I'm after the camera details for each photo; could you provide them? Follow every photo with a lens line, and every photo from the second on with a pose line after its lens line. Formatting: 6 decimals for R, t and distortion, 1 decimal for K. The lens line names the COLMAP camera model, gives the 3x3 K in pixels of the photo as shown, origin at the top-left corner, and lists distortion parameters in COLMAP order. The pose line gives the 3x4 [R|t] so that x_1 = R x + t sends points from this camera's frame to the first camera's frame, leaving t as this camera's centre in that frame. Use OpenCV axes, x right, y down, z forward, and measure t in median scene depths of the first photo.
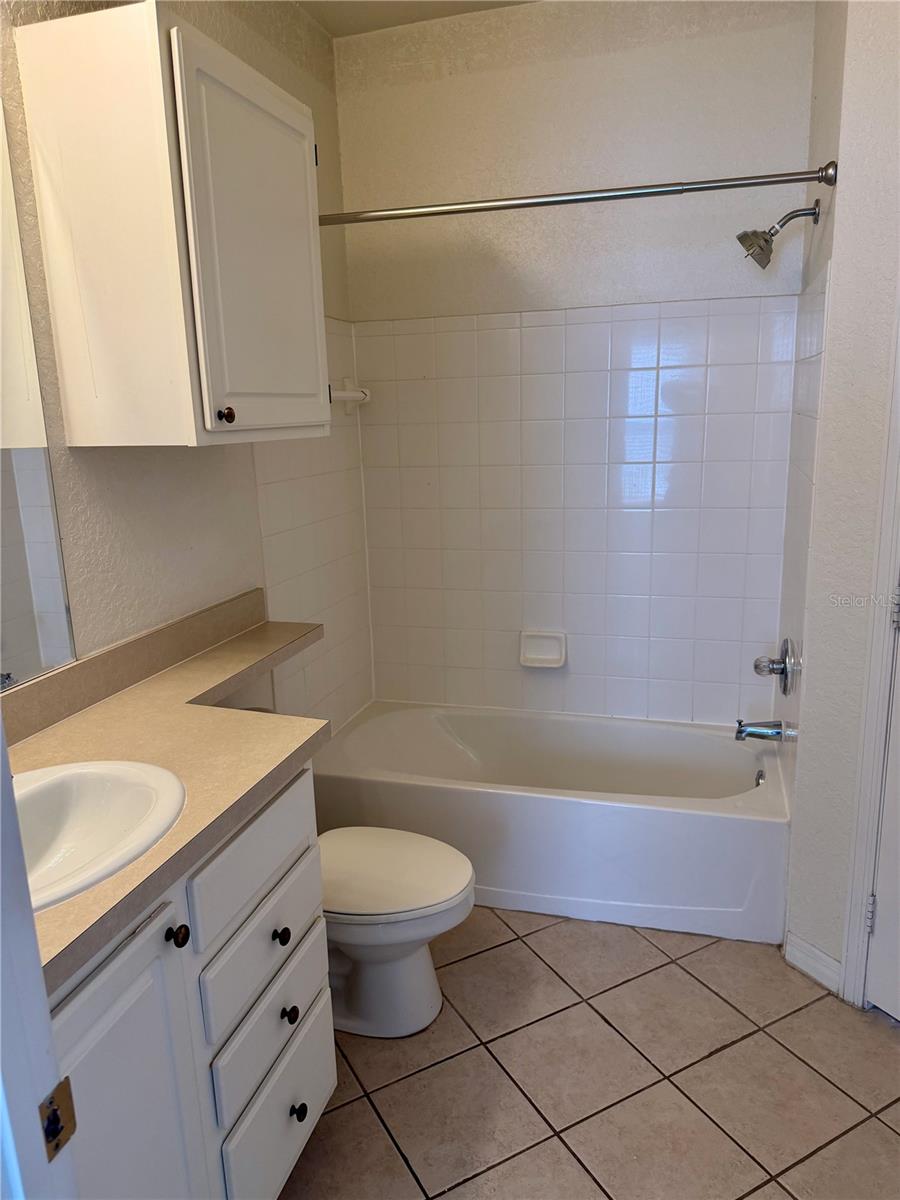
lens RADIAL K [[854.9, 0, 452.5], [0, 854.9, 656.1], [0, 0, 1]] dist [-0.030947, -0.006090]
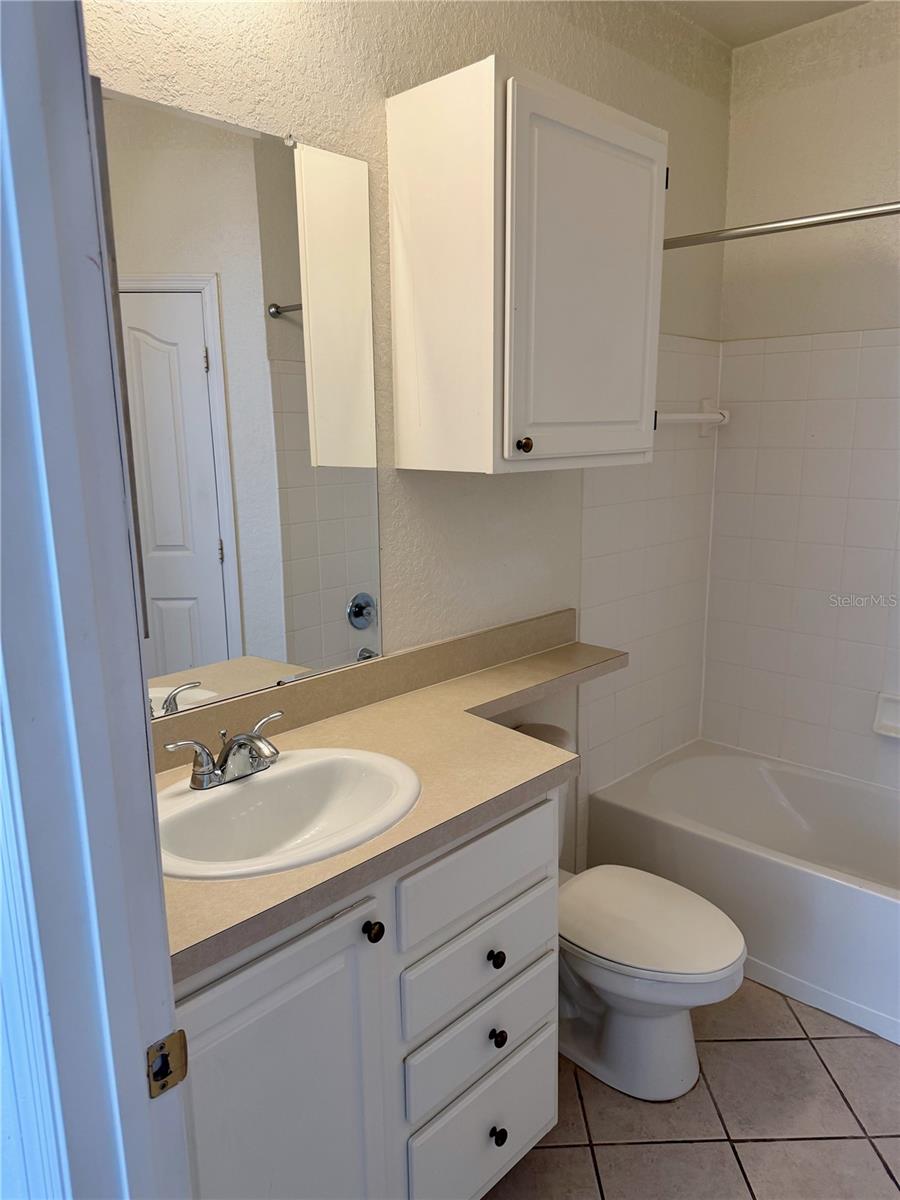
lens RADIAL K [[851.4, 0, 450.1], [0, 851.4, 634.8], [0, 0, 1]] dist [0.001456, -0.043374]
pose [[0.871122, 0.132078, -0.472971, 0.150473], [-0.144562, 0.989445, 0.010048, -0.044739], [0.469305, 0.059621, 0.881021, 0.051510]]
